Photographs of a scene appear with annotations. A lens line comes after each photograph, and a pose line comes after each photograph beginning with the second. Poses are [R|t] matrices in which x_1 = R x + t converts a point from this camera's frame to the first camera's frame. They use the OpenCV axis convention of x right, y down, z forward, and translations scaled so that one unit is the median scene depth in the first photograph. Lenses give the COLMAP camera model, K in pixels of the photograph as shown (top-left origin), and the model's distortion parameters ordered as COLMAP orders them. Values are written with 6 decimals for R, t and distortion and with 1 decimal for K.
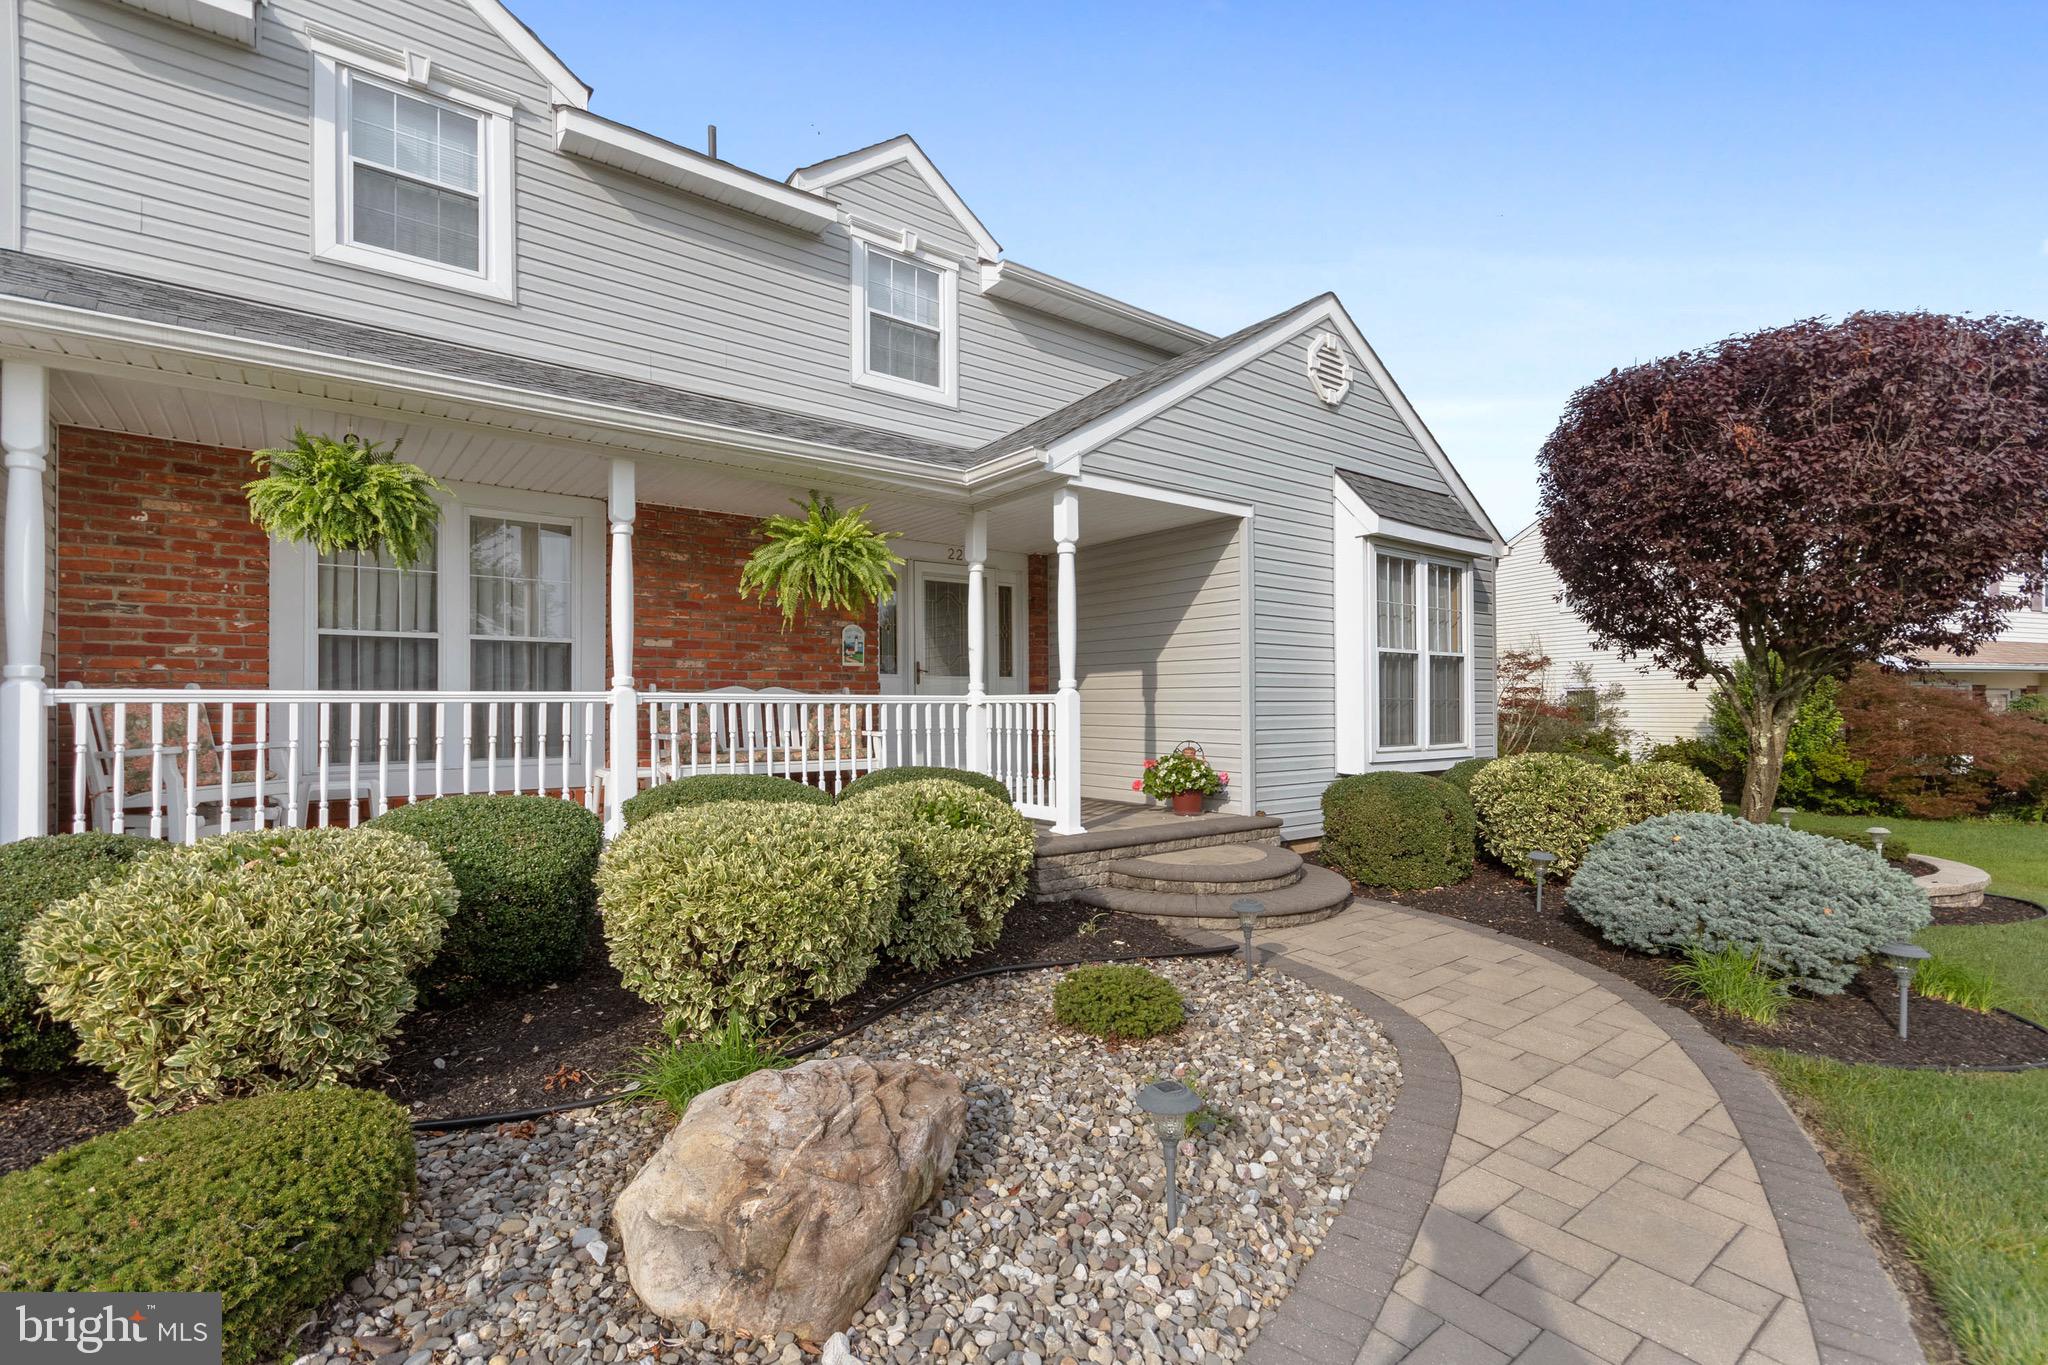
lens RADIAL K [[926.3, 0, 1024.0], [0, 926.3, 682.5], [0, 0, 1]] dist [0.007166, 0.000131]
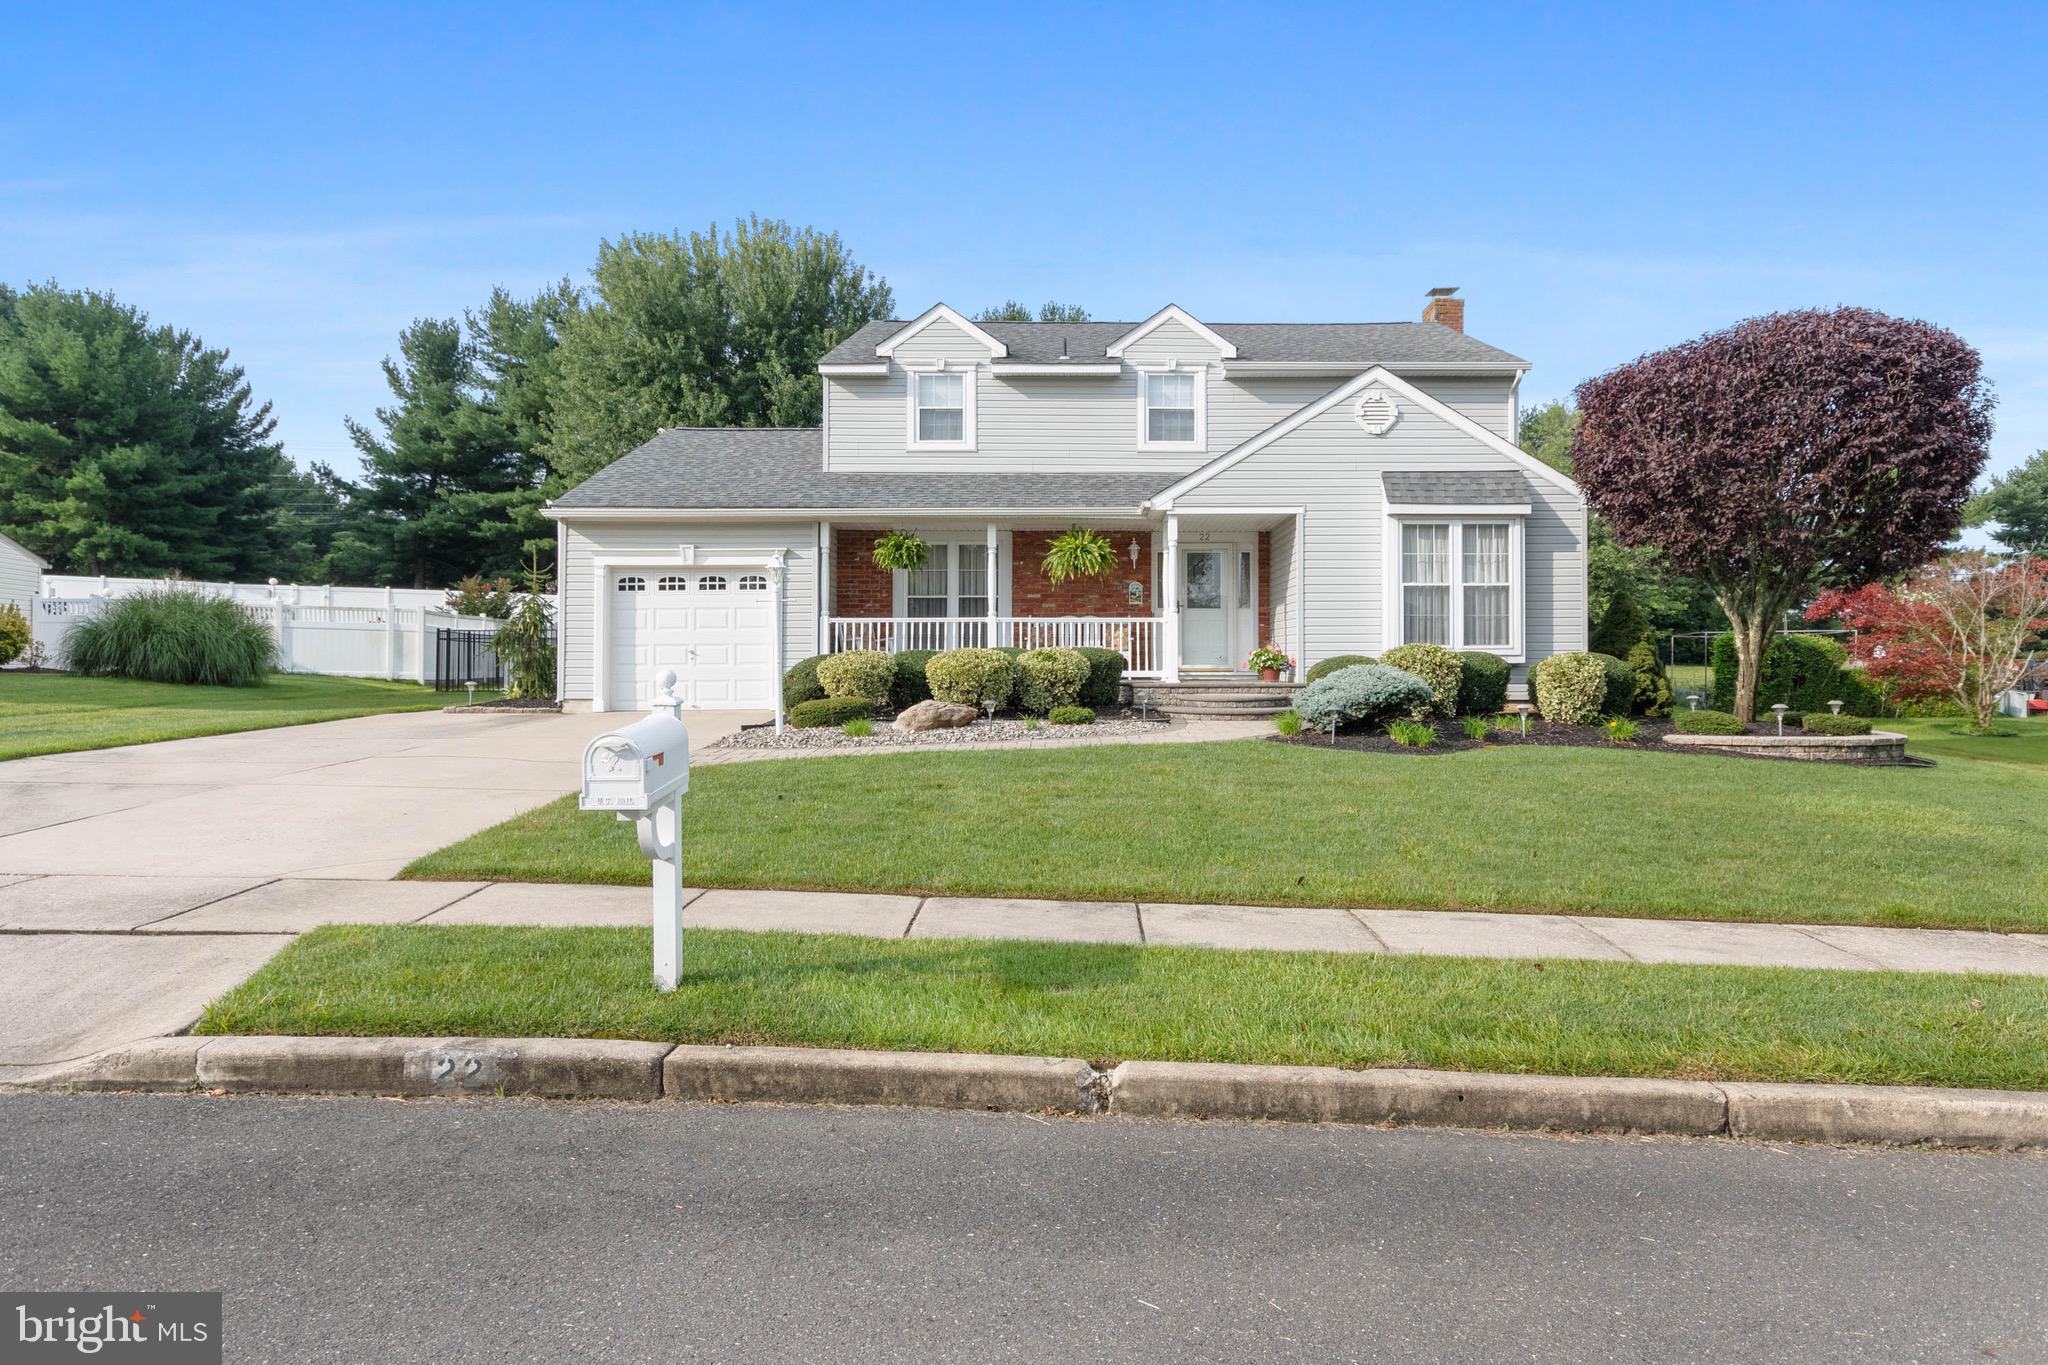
lens RADIAL K [[1101.6, 0, 1131.6], [0, 1101.6, 636.1], [0, 0, 1]] dist [0.028730, 0.000251]
pose [[0.810370, -0.005565, -0.585892, 1.136728], [0.018641, 0.999694, 0.016288, 0.014208], [0.585622, -0.024120, 0.810225, -0.840150]]
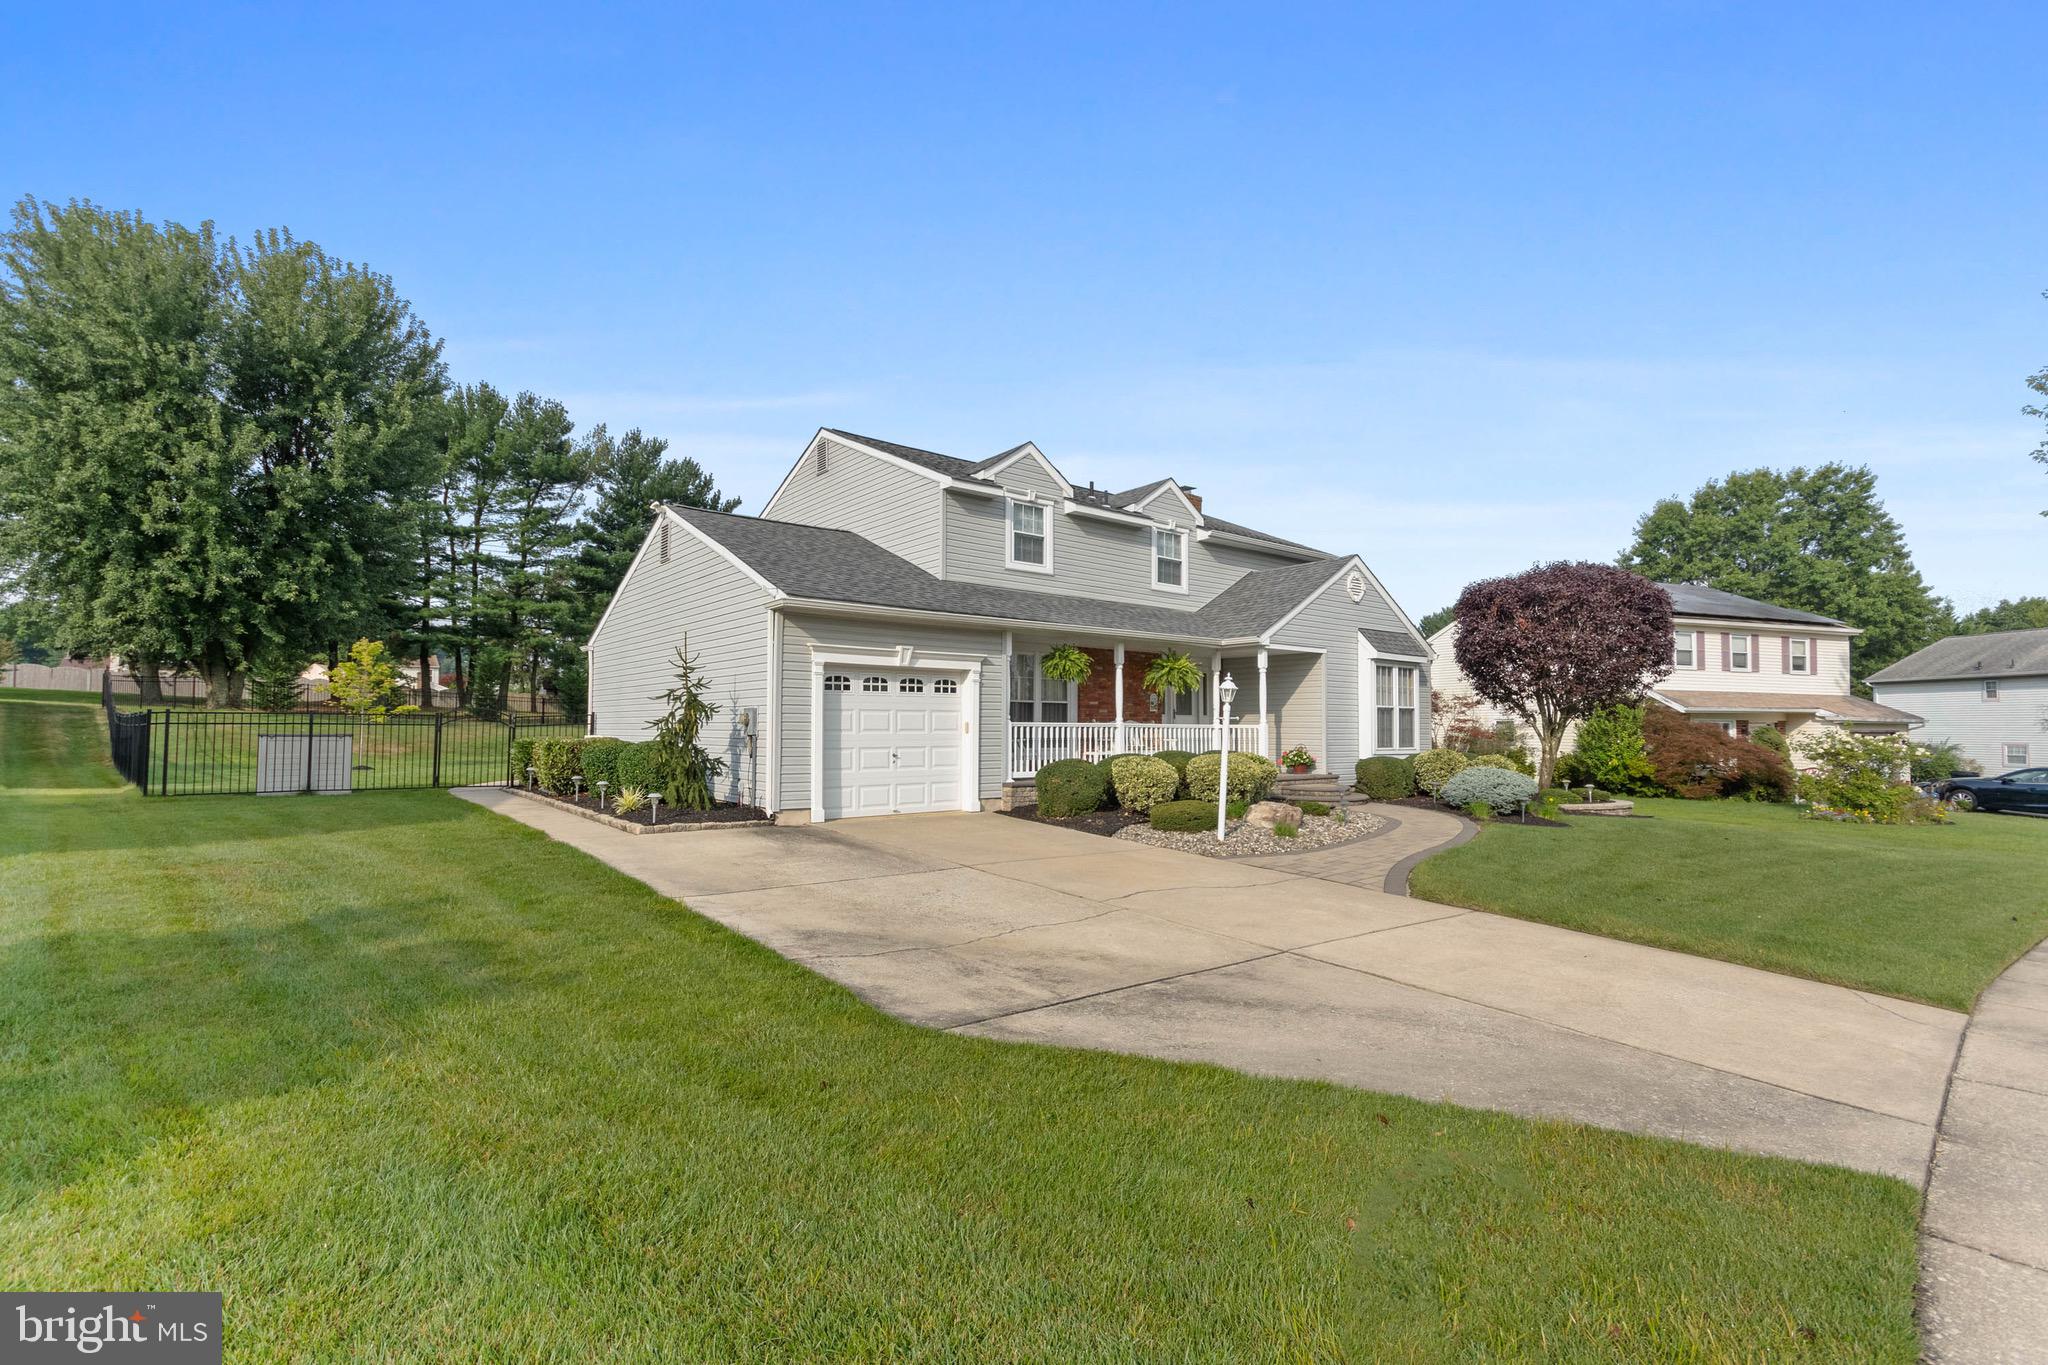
lens RADIAL K [[897.9, 0, 1043.4], [0, 897.9, 678.5], [0, 0, 1]] dist [0.000927, -0.000008]
pose [[0.999695, 0.009442, 0.022831, -0.524782], [-0.008770, 0.999531, -0.029356, -0.032159], [-0.023097, 0.029146, 0.999308, -1.278967]]
